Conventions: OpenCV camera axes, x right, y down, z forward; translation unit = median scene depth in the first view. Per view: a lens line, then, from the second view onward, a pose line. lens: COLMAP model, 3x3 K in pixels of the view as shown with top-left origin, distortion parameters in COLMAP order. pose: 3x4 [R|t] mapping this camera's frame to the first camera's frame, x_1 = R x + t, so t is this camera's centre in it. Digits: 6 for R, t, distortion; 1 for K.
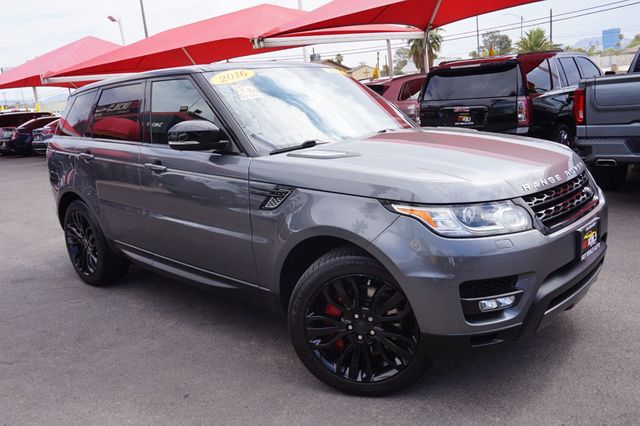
lens RADIAL K [[574.4, 0, 320.0], [0, 574.4, 213.0], [0, 0, 1]] dist [0.057290, 0.000585]
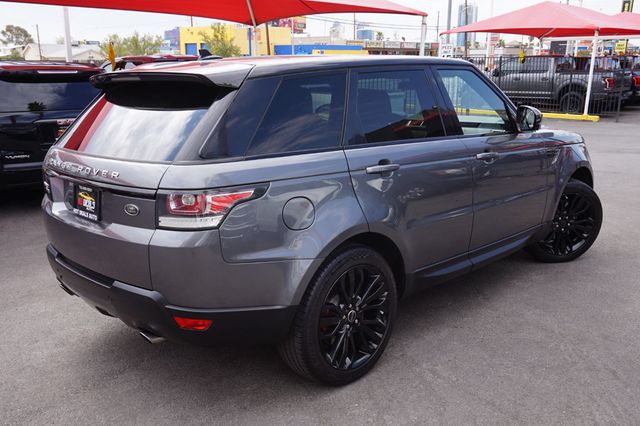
lens RADIAL K [[570.2, 0, 317.6], [0, 570.2, 226.2], [0, 0, 1]] dist [-0.006287, -0.007520]
pose [[-0.010008, -0.186631, 0.982379, -1.385959], [0.203306, 0.961529, 0.184741, -0.224877], [-0.979064, 0.201573, 0.028320, 1.415086]]
